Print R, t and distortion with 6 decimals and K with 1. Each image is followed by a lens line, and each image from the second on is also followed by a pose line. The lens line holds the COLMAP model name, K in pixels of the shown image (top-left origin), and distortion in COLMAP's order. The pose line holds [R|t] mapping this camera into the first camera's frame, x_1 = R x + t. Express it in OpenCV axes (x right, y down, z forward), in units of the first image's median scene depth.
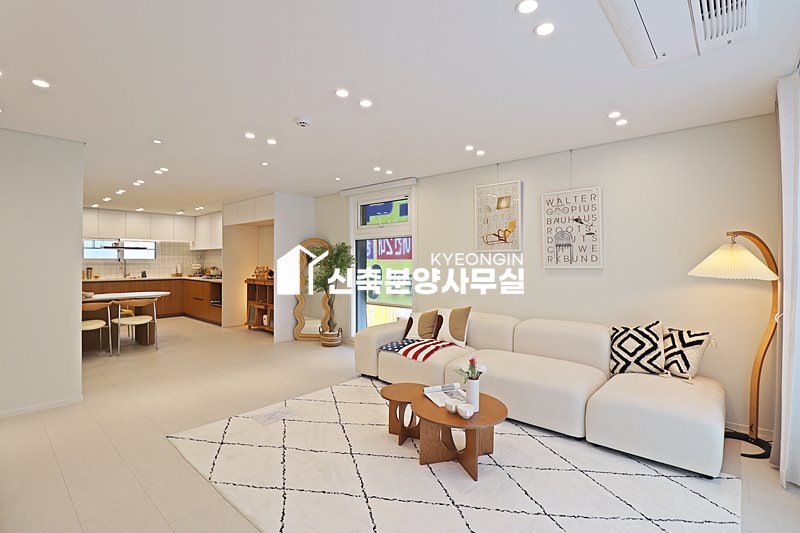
lens RADIAL K [[367.4, 0, 402.6], [0, 367.4, 262.3], [0, 0, 1]] dist [-0.005748, -0.010244]
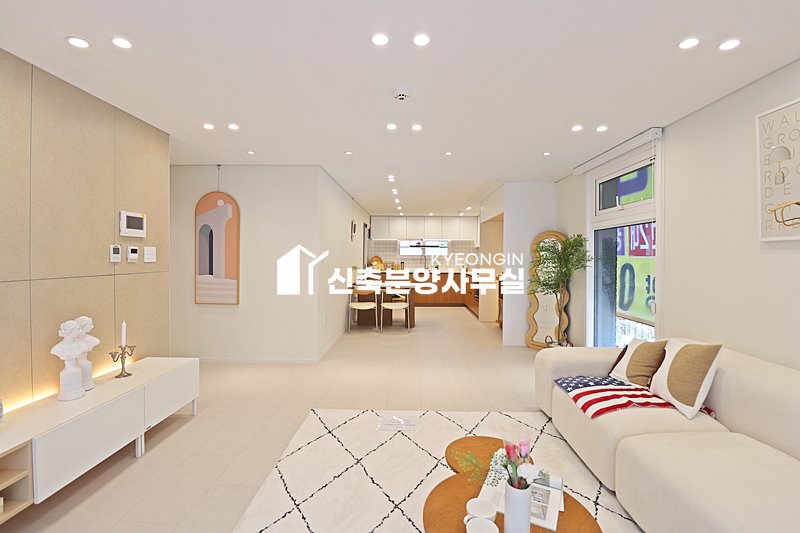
lens RADIAL K [[367.4, 0, 410.6], [0, 367.4, 262.7], [0, 0, 1]] dist [-0.005748, -0.010244]
pose [[0.657617, 0.015581, -0.753191, 0.188769], [-0.008639, 0.999876, 0.013142, -0.000376], [0.753303, -0.002136, 0.657670, 0.214159]]
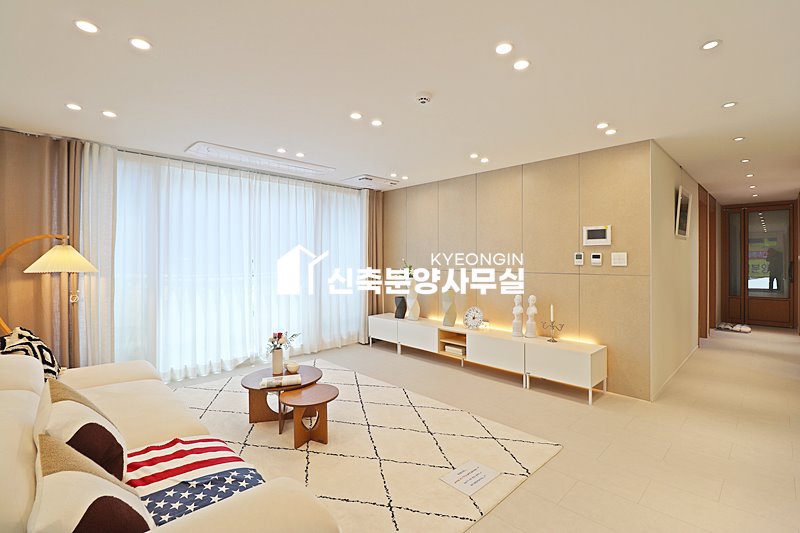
lens RADIAL K [[367.4, 0, 402.3], [0, 367.4, 257.0], [0, 0, 1]] dist [-0.005748, -0.010244]
pose [[-0.996982, -0.001451, 0.077616, -0.139038], [-0.001642, 0.999996, -0.002403, -0.003552], [-0.077612, -0.002523, -0.996980, 0.891646]]
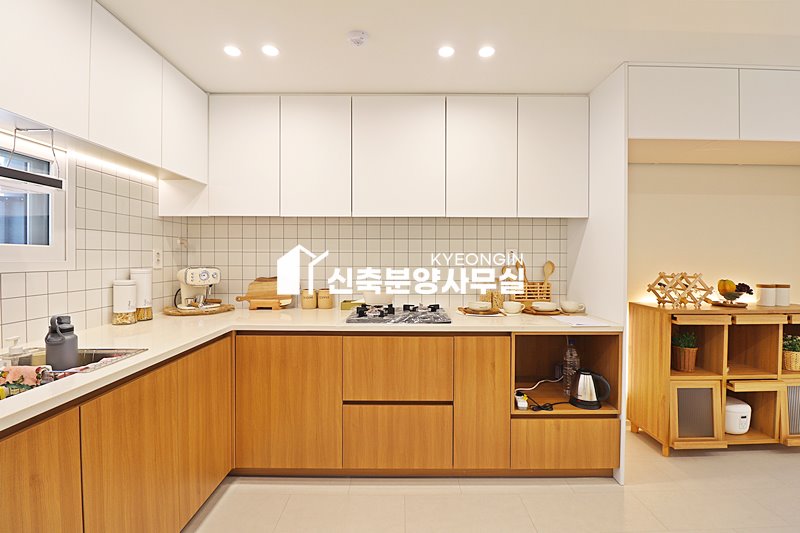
lens RADIAL K [[367.4, 0, 399.8], [0, 367.4, 260.2], [0, 0, 1]] dist [-0.005748, -0.010244]
pose [[0.753141, -0.007298, 0.657819, -0.983386], [0.000013, 0.999939, 0.011079, -0.005943], [-0.657860, -0.008336, 0.753095, 1.083295]]
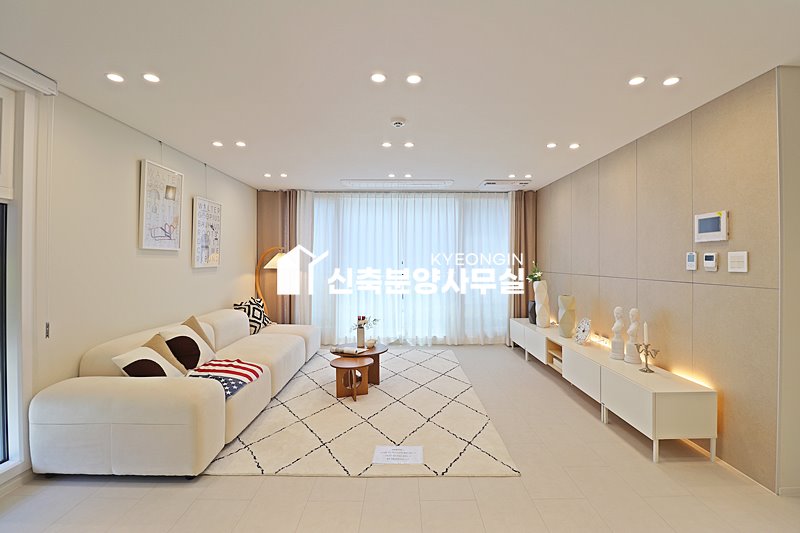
lens RADIAL K [[367.4, 0, 404.6], [0, 367.4, 260.1], [0, 0, 1]] dist [-0.005748, -0.010244]
pose [[-0.662941, -0.000407, 0.748671, -0.494915], [-0.000116, 1.000000, 0.000441, -0.004006], [-0.748671, 0.000206, -0.662941, 0.788550]]
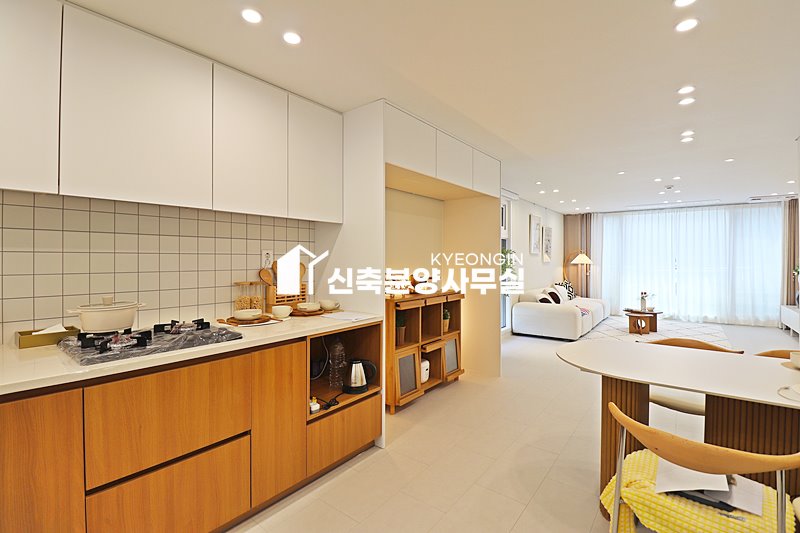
lens RADIAL K [[367.4, 0, 402.1], [0, 367.4, 259.4], [0, 0, 1]] dist [-0.005748, -0.010244]
pose [[-0.057341, -0.002937, 0.998350, -1.017387], [0.003192, 0.999990, 0.003125, -0.005361], [-0.998350, 0.003366, -0.057332, 1.206024]]
